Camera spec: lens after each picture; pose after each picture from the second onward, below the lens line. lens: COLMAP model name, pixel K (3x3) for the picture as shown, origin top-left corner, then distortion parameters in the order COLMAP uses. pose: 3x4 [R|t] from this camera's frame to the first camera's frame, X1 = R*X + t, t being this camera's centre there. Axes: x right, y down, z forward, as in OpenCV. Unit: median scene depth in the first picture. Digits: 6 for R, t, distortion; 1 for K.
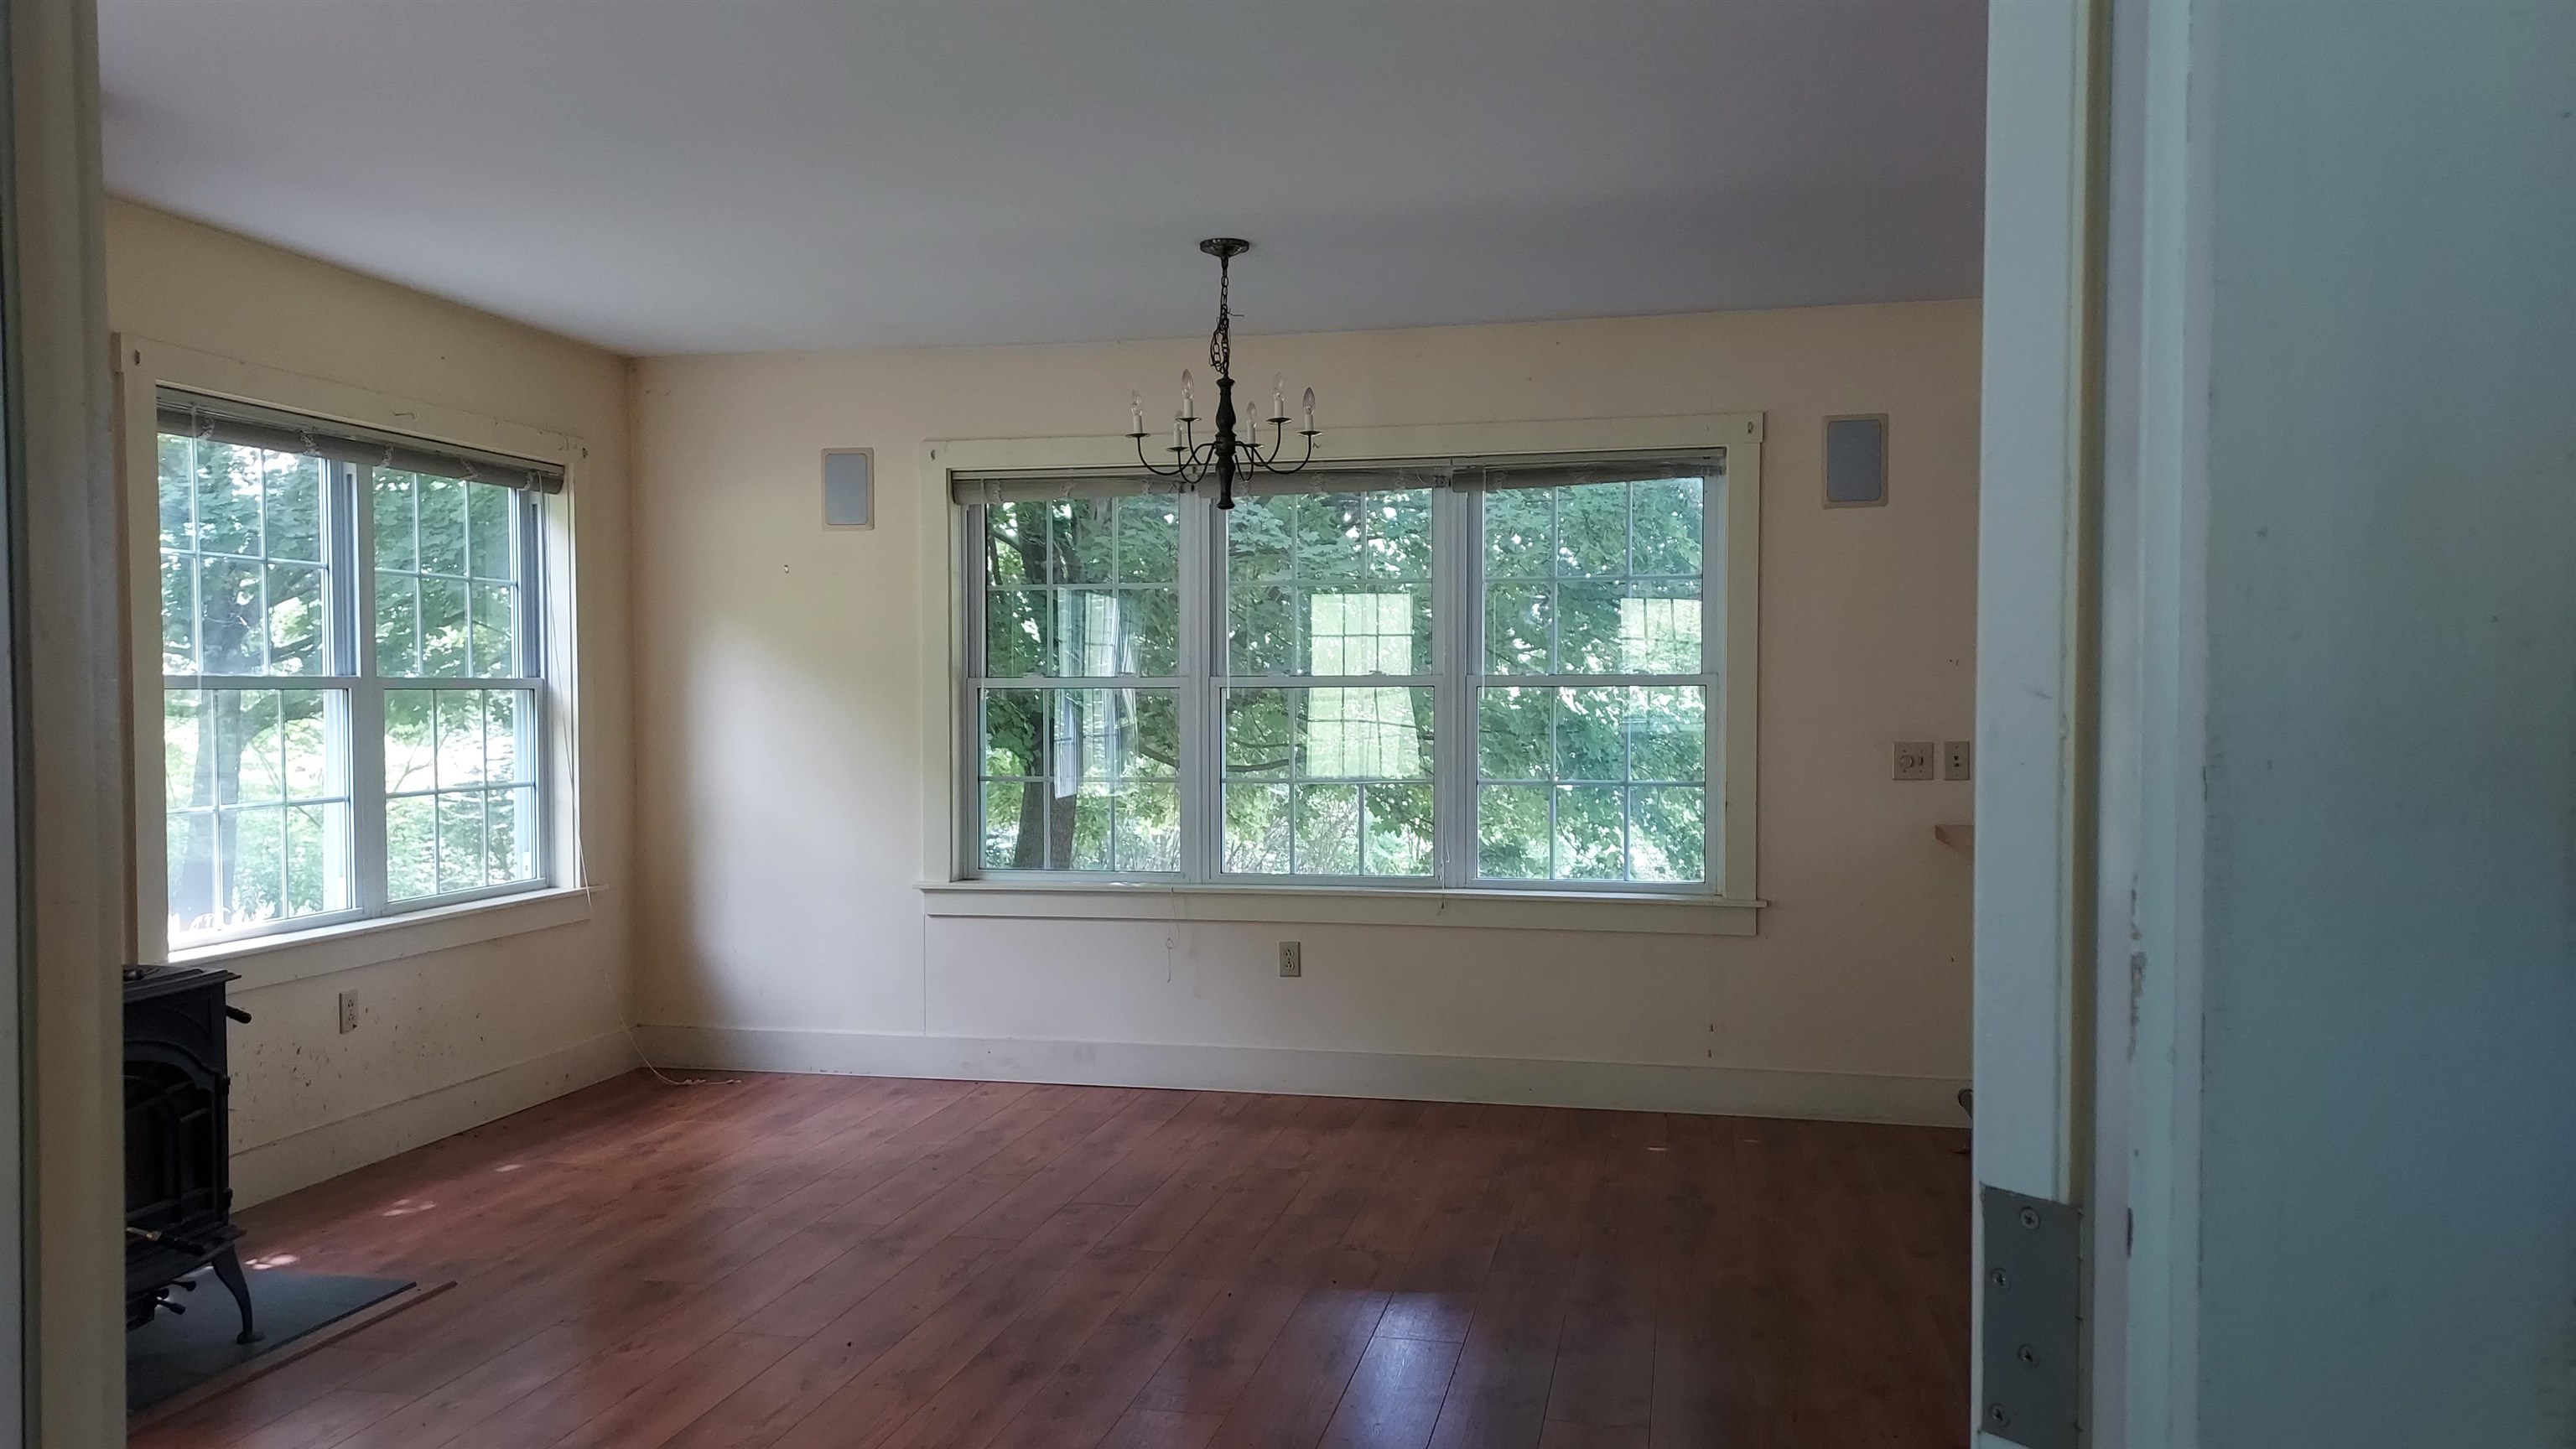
lens RADIAL K [[1843.3, 0, 1284.2], [0, 1843.3, 718.9], [0, 0, 1]] dist [0.038773, -0.032183]
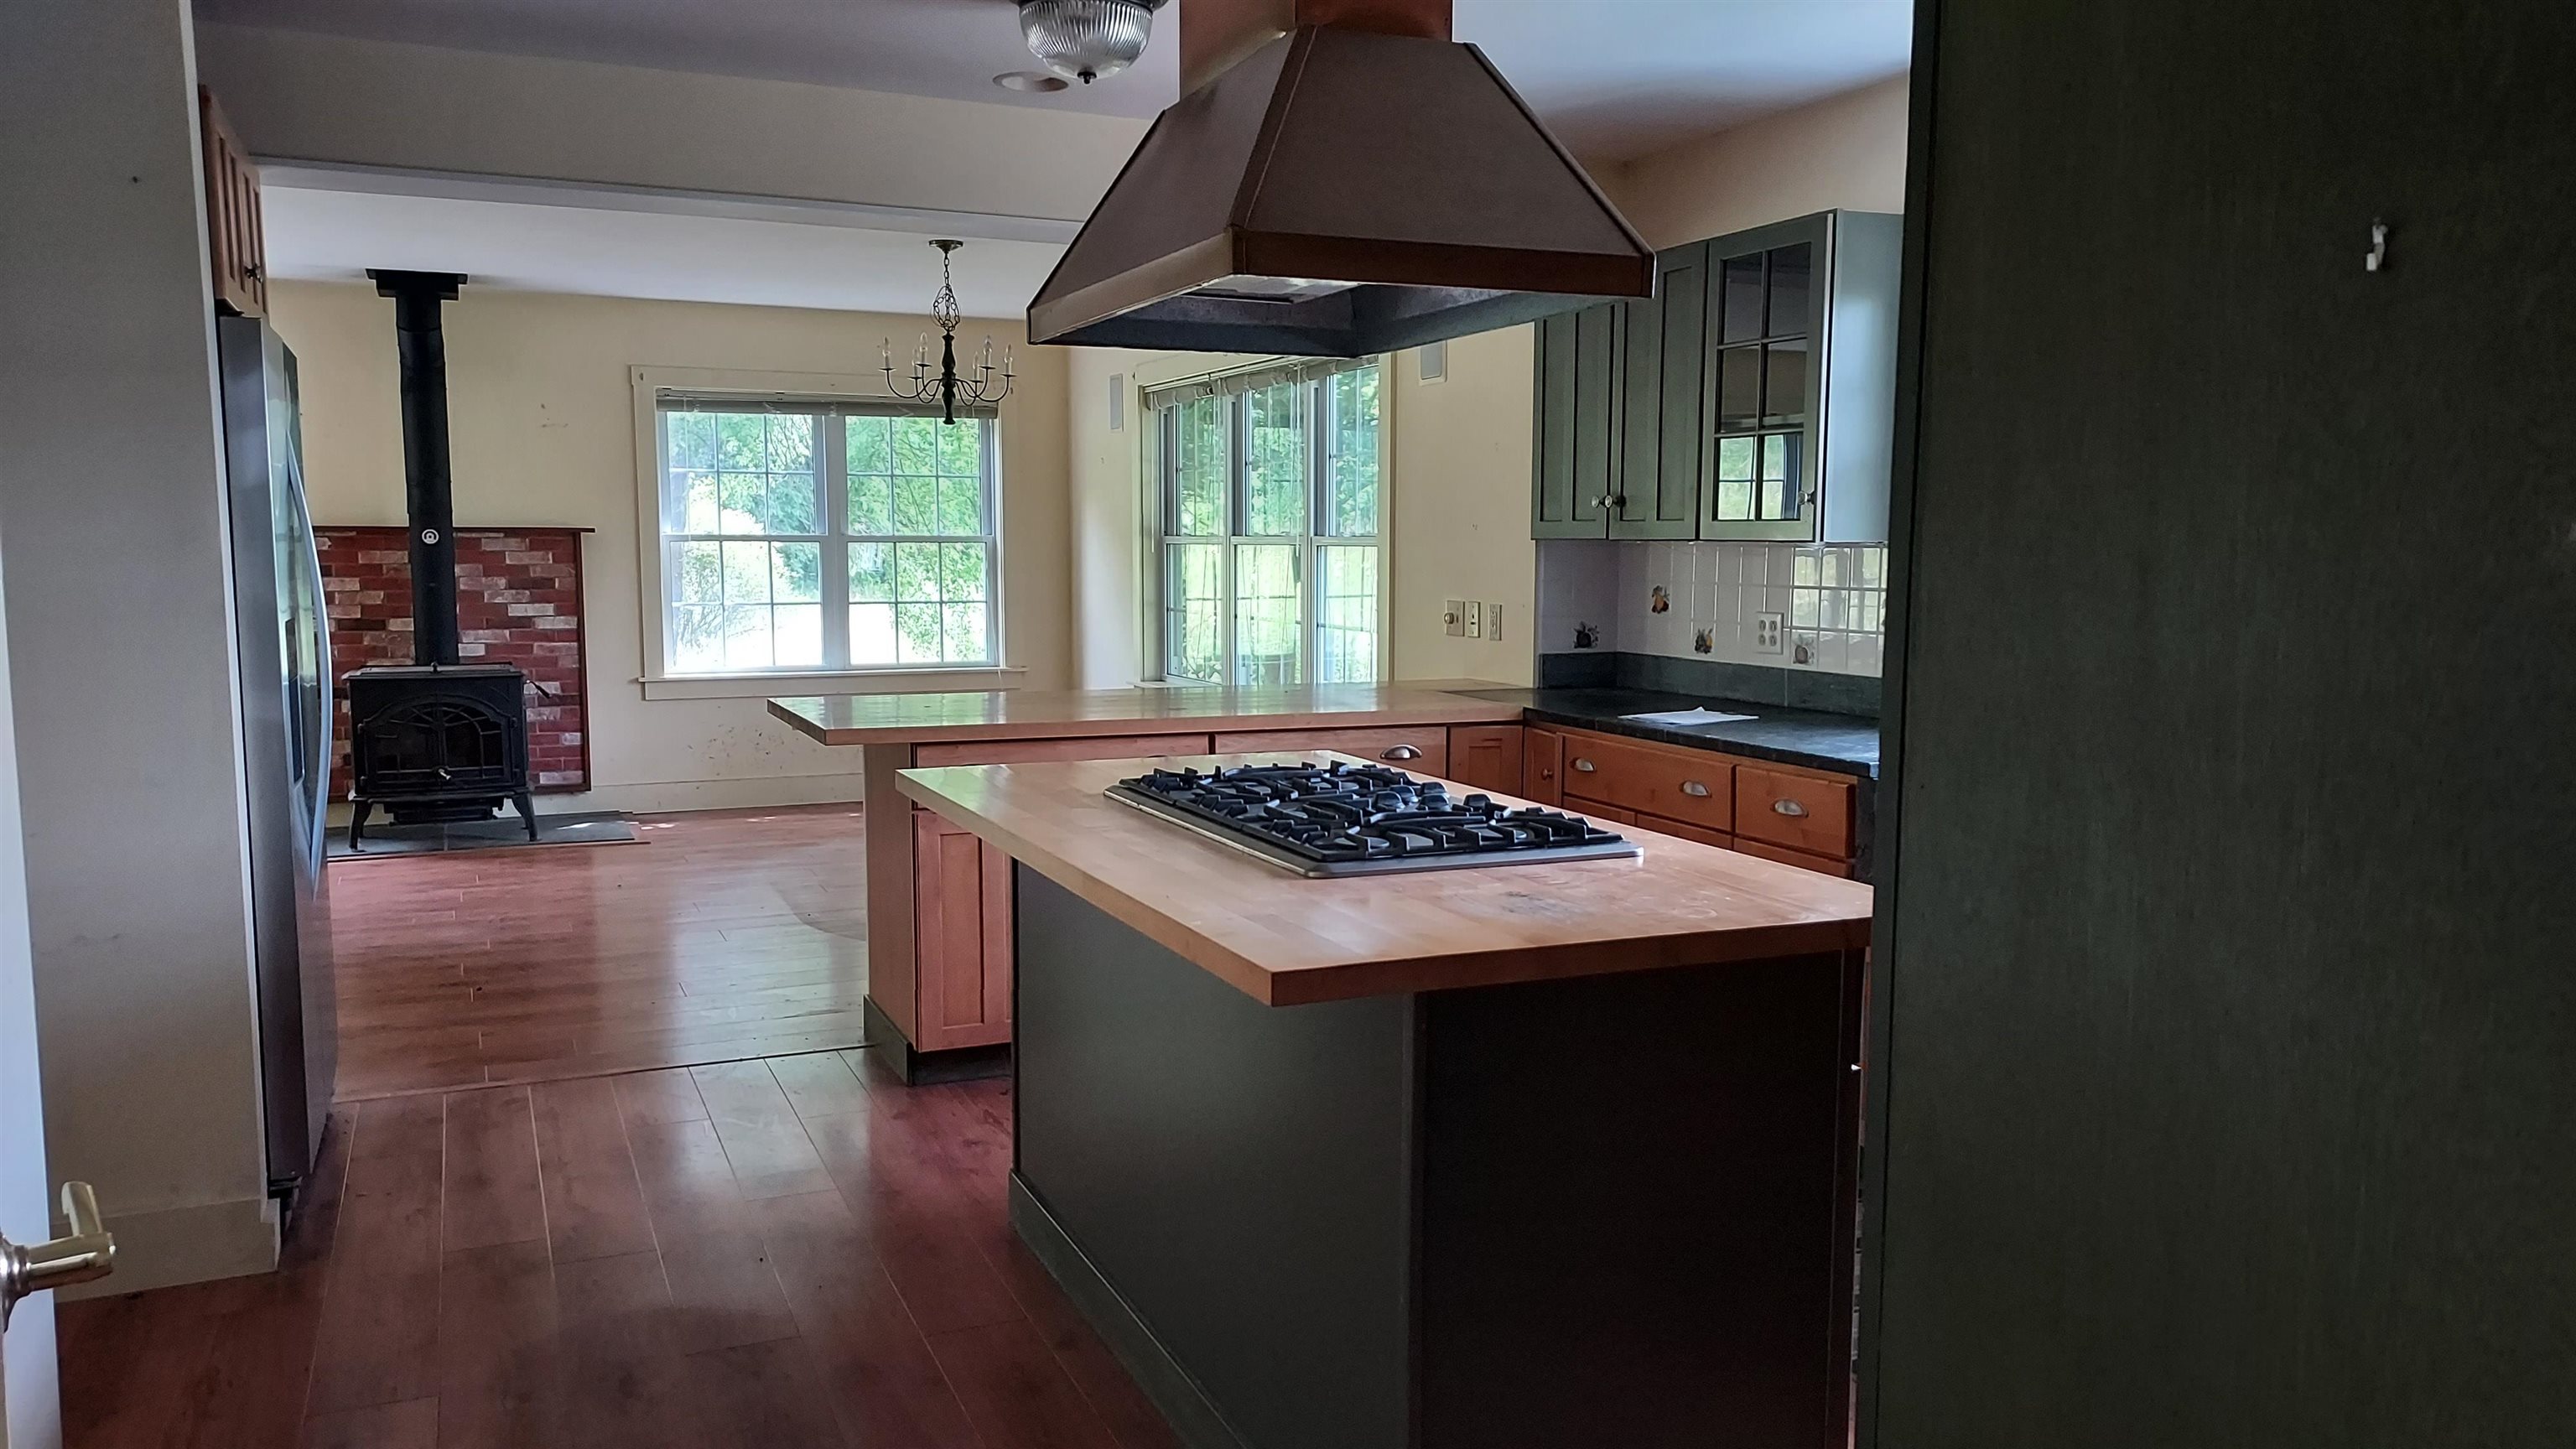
lens RADIAL K [[1843.3, 0, 1285.5], [0, 1843.3, 742.4], [0, 0, 1]] dist [0.038773, -0.032183]
pose [[0.599993, 0.092250, -0.794668, 1.335921], [-0.019586, 0.994725, 0.100686, -0.014101], [0.799765, -0.044847, 0.598636, 0.314200]]
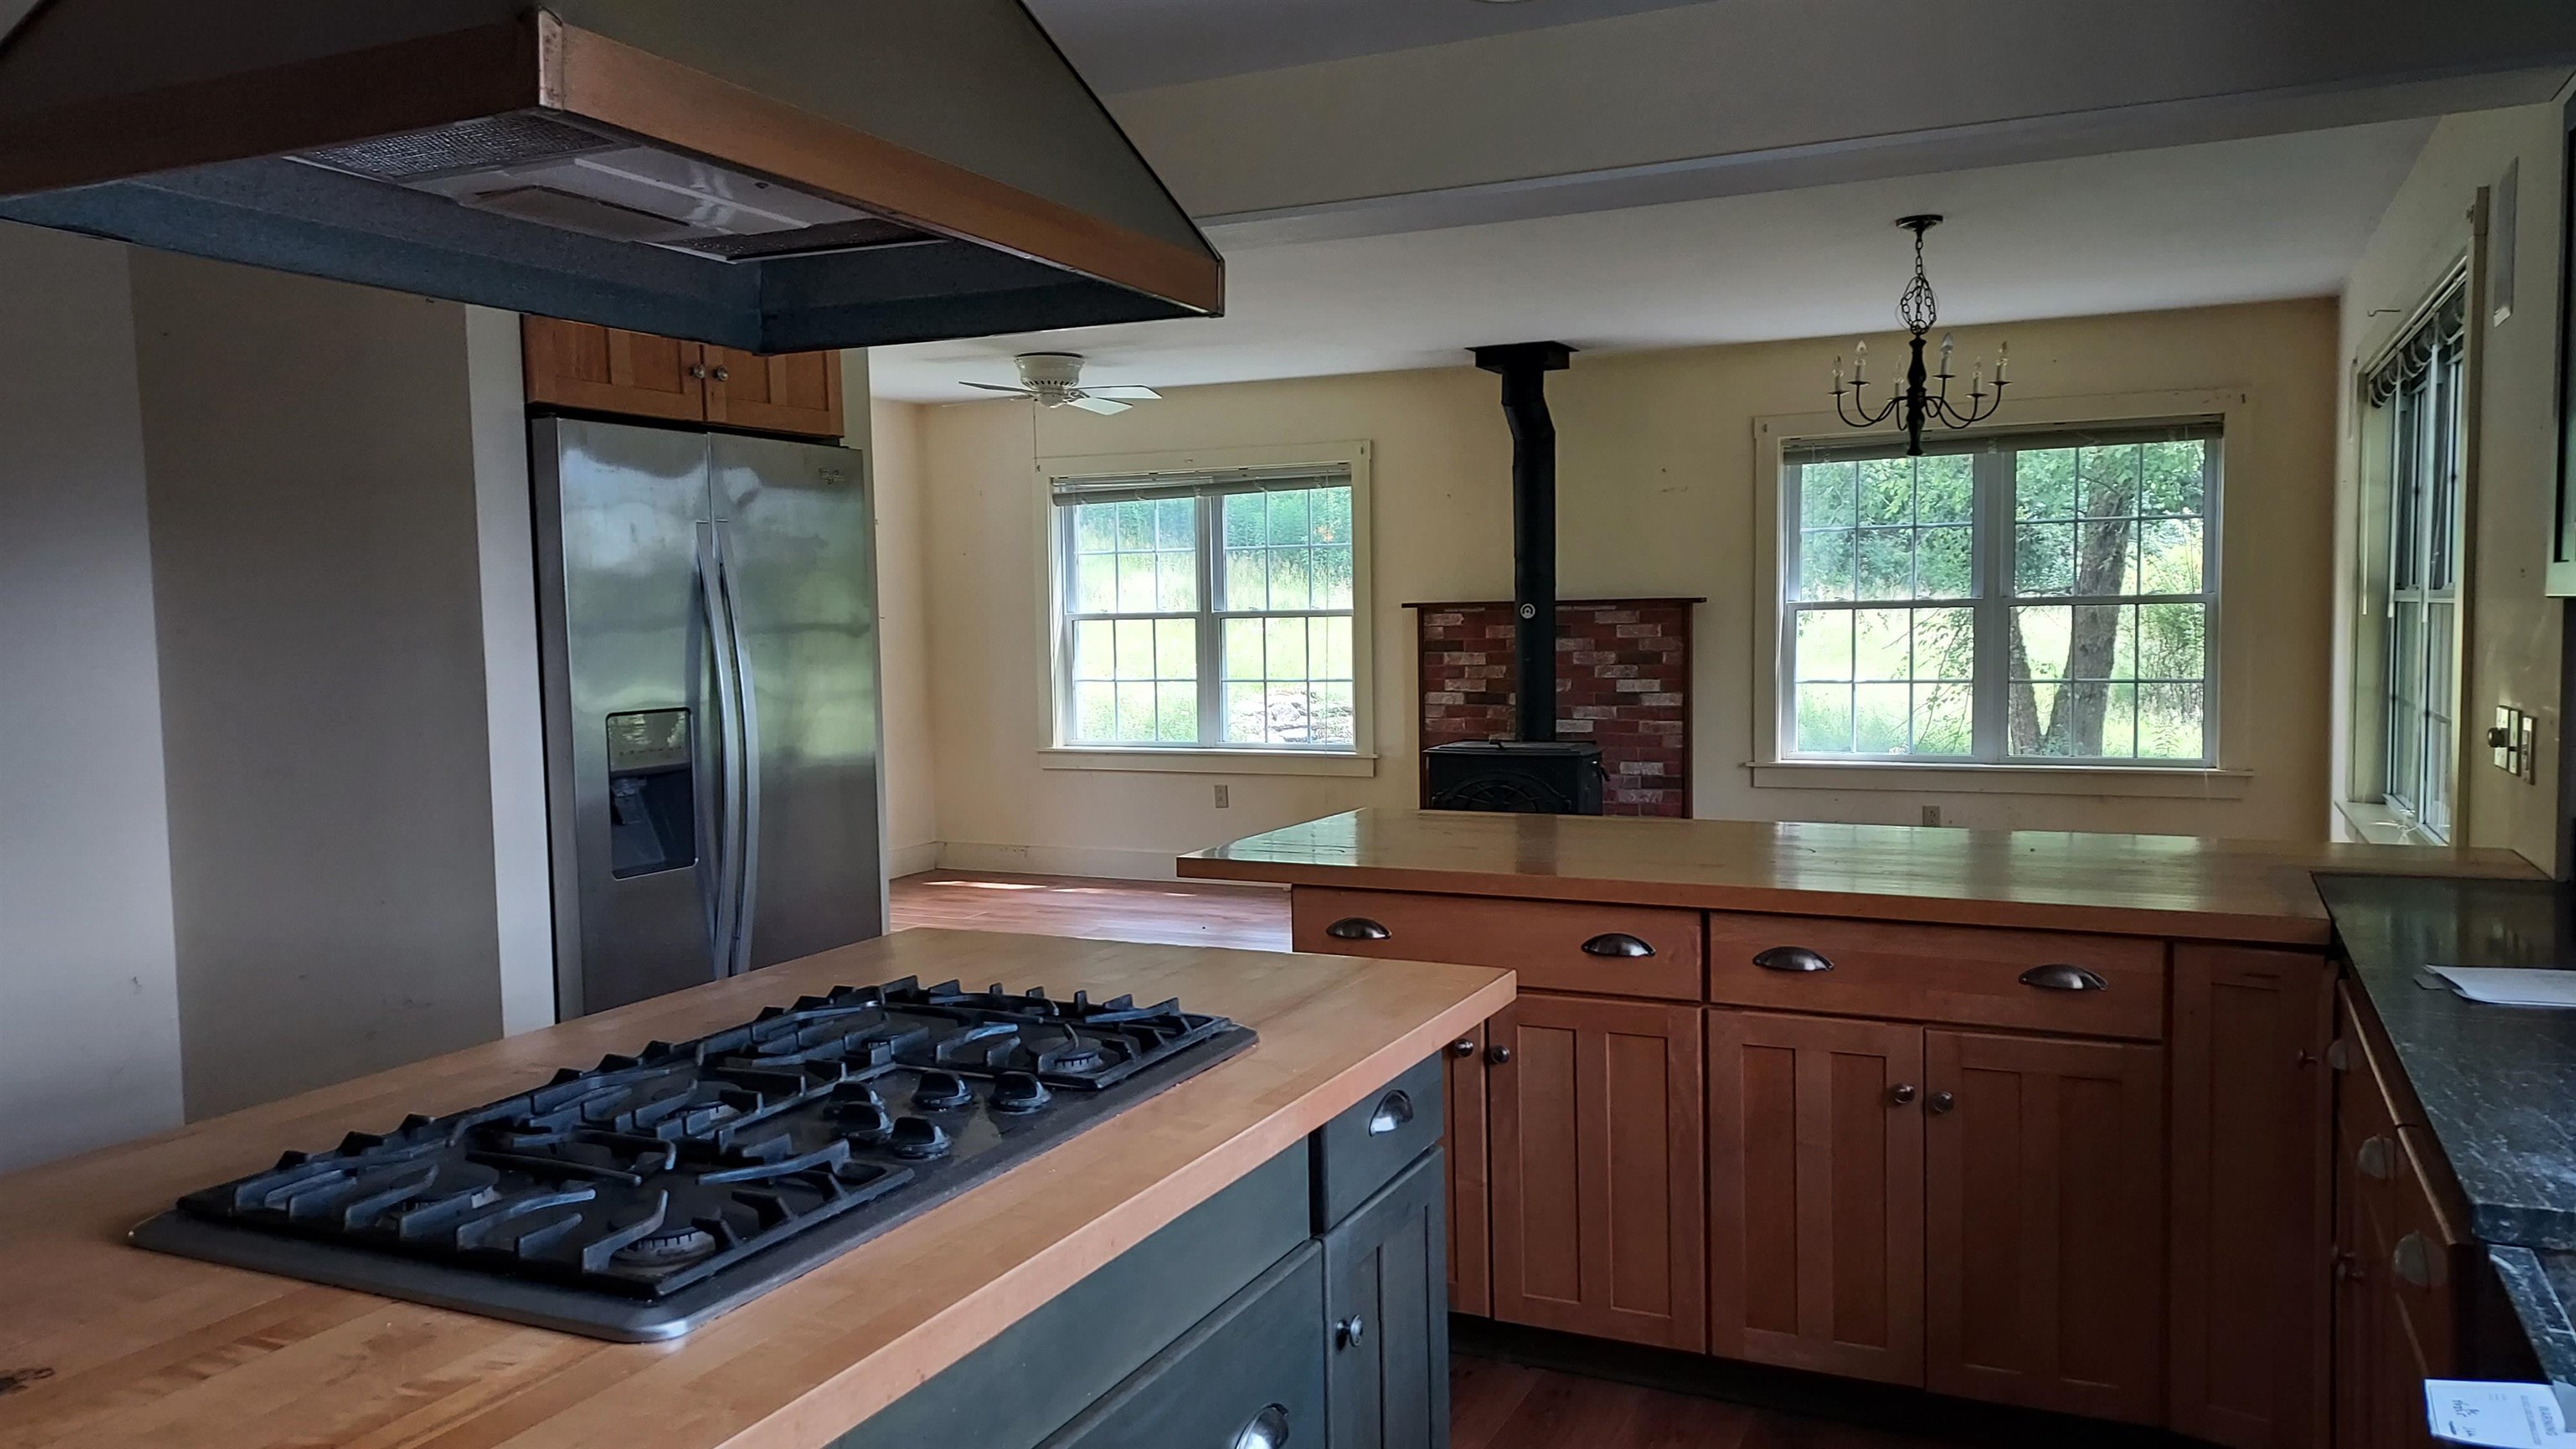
lens RADIAL K [[1843.3, 0, 1287.4], [0, 1843.3, 732.6], [0, 0, 1]] dist [0.038773, -0.032183]
pose [[-0.210504, 0.069845, -0.975095, 1.173667], [-0.001789, 0.997415, 0.071830, -0.024849], [0.977591, 0.016865, -0.209835, 0.863149]]
